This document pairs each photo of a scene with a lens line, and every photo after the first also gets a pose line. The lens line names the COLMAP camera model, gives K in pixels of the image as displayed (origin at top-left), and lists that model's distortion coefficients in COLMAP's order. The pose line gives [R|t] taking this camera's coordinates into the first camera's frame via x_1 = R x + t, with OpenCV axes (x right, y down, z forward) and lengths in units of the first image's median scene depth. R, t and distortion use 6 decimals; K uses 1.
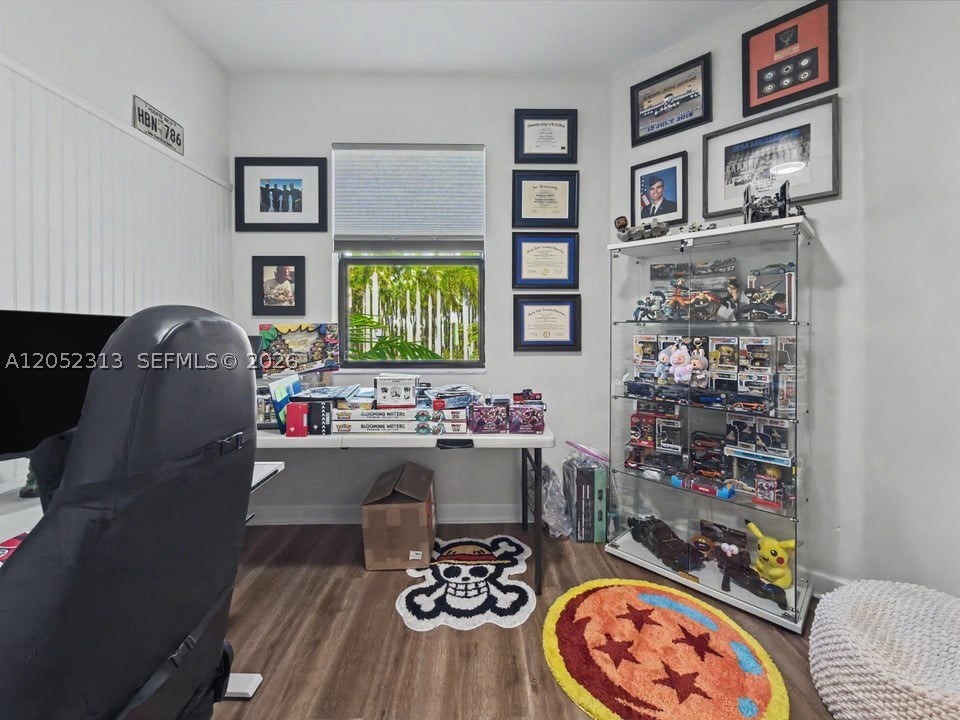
lens RADIAL K [[404.6, 0, 481.0], [0, 404.6, 326.0], [0, 0, 1]] dist [-0.000297, 0.000041]
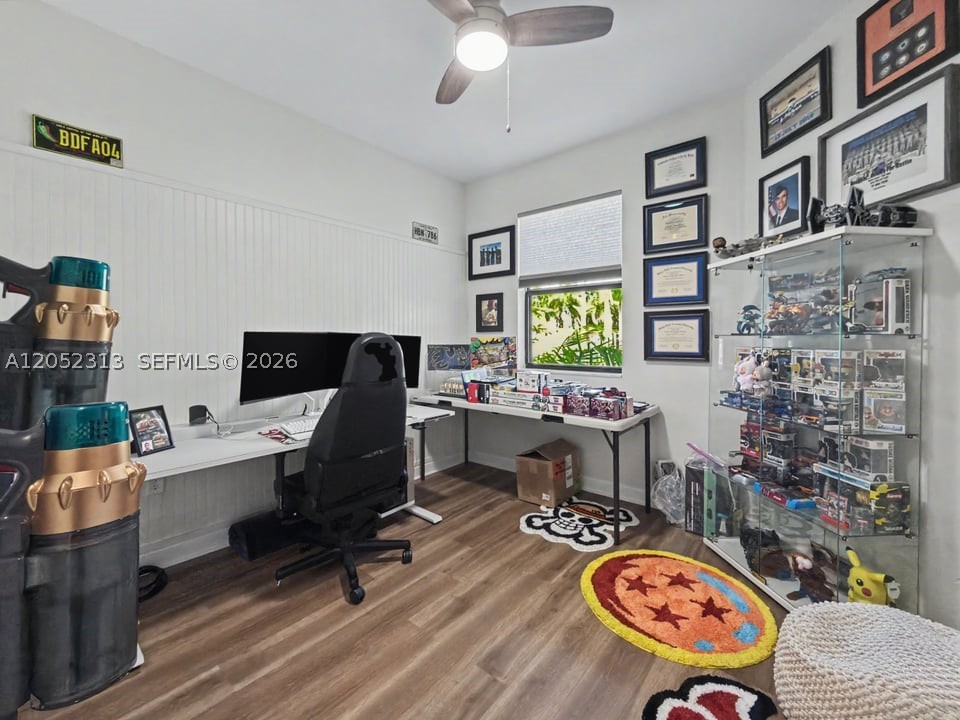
lens RADIAL K [[402.4, 0, 485.0], [0, 402.4, 342.1], [0, 0, 1]] dist [-0.002337, -0.000042]
pose [[0.763069, 0.005679, -0.646292, 0.538208], [-0.000161, 0.999963, 0.008597, -0.000340], [0.646317, -0.006456, 0.763042, -0.212927]]
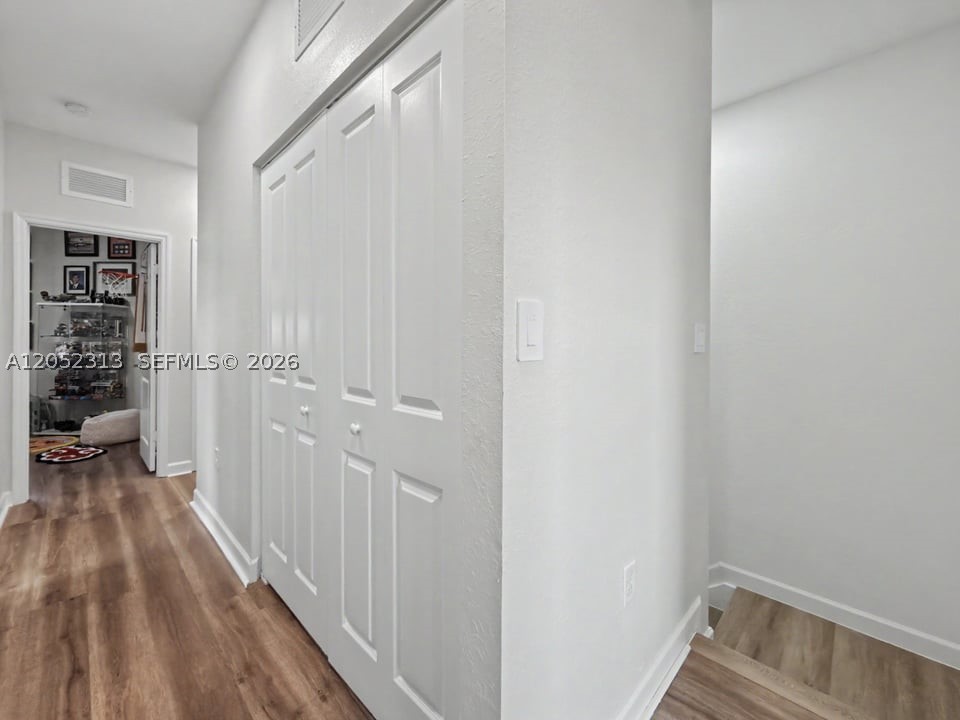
lens RADIAL K [[402.4, 0, 485.0], [0, 402.4, 342.1], [0, 0, 1]] dist [-0.002337, -0.000042]
pose [[0.712341, 0.008050, 0.701787, 0.512709], [-0.011031, 0.999939, -0.000272, -0.001037], [-0.701747, -0.007548, 0.712387, -2.366960]]
